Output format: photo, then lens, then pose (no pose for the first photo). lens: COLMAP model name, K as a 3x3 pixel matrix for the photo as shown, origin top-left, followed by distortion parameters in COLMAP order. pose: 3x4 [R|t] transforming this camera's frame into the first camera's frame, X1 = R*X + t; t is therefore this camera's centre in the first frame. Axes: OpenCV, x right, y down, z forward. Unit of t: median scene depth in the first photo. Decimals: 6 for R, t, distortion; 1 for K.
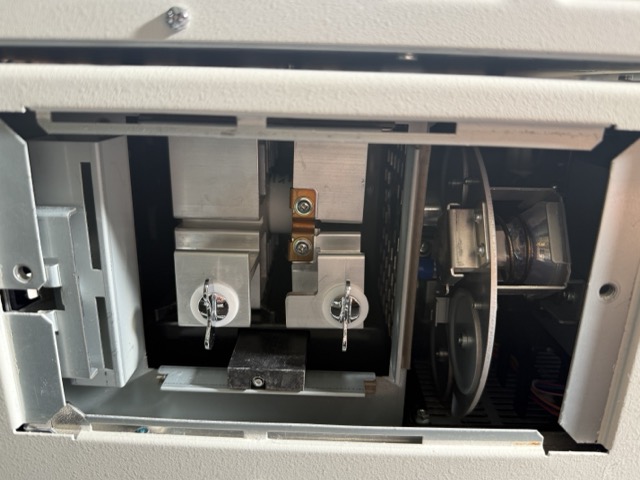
lens RADIAL K [[466.5, 0, 317.6], [0, 466.5, 246.7], [0, 0, 1]] dist [-0.037452, -0.024177]
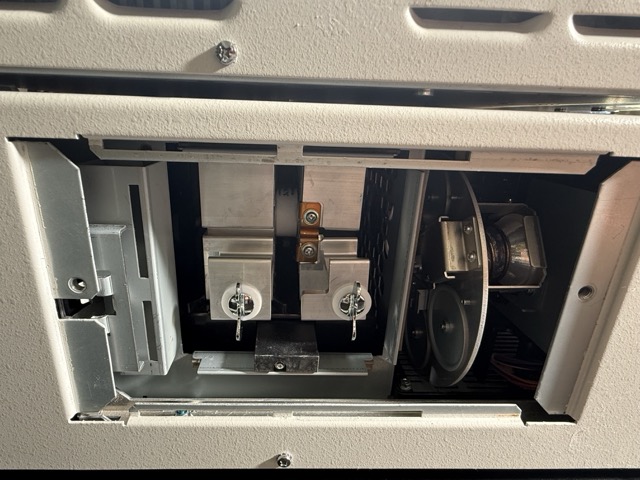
lens RADIAL K [[355.9, 0, 313.4], [0, 355.9, 248.4], [0, 0, 1]] dist [-0.019905, 0.005078]
pose [[0.998943, -0.011083, 0.044615, -0.093388], [0.010072, 0.999689, 0.022820, -0.037732], [-0.044854, -0.022347, 0.998744, 0.101702]]
